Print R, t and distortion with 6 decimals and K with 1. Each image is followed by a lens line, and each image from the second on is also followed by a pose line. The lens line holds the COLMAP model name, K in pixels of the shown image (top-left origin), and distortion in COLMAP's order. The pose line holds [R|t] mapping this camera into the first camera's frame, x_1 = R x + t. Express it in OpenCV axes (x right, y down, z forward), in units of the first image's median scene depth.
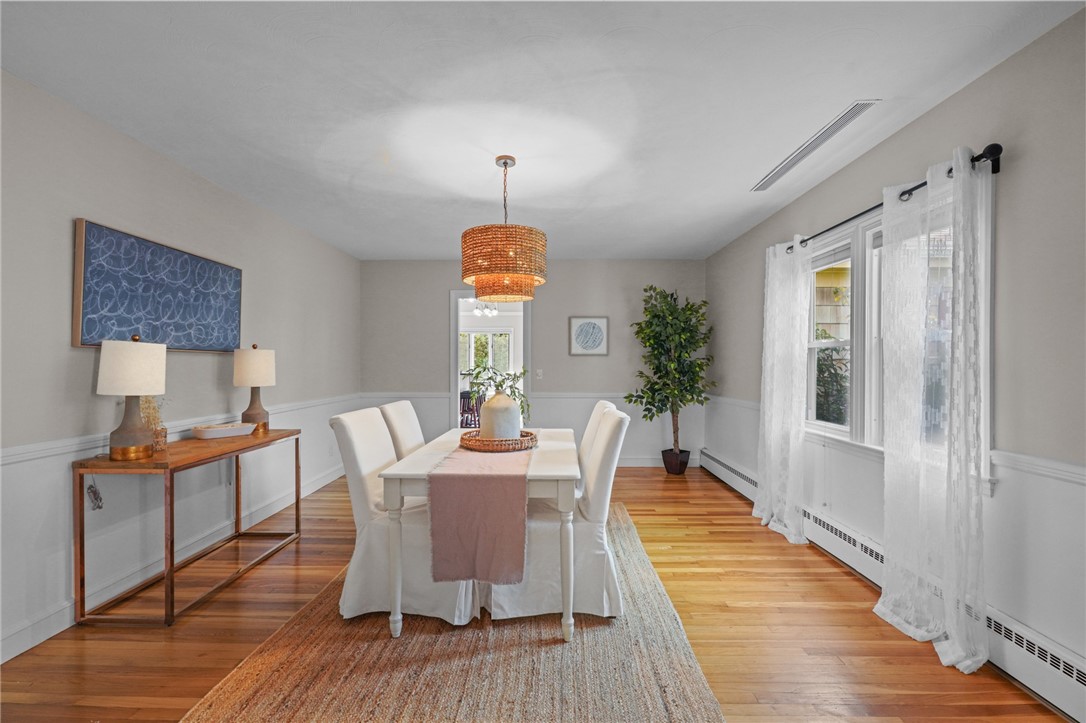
lens RADIAL K [[483.8, 0, 538.2], [0, 483.8, 362.5], [0, 0, 1]] dist [-0.010938, 0.000654]
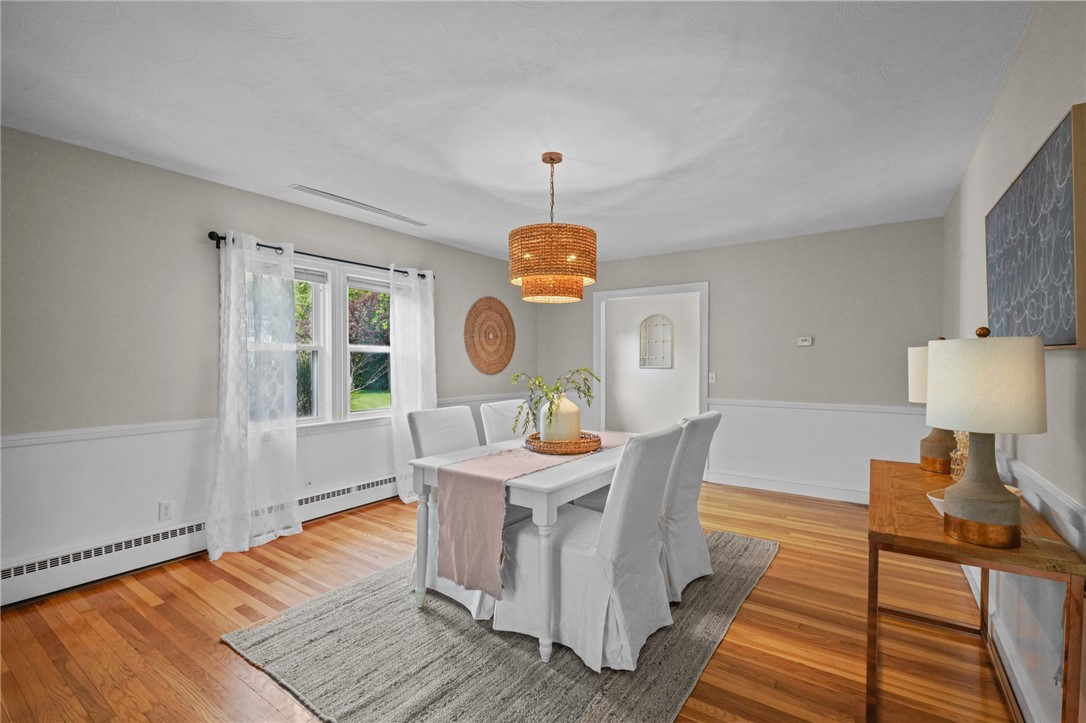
lens RADIAL K [[483.8, 0, 537.8], [0, 483.8, 360.4], [0, 0, 1]] dist [-0.010938, 0.000654]
pose [[-0.829724, 0.003300, 0.558165, -0.592634], [0.005853, 0.999979, 0.002788, -0.009227], [-0.558144, 0.005581, -0.829725, 1.845448]]
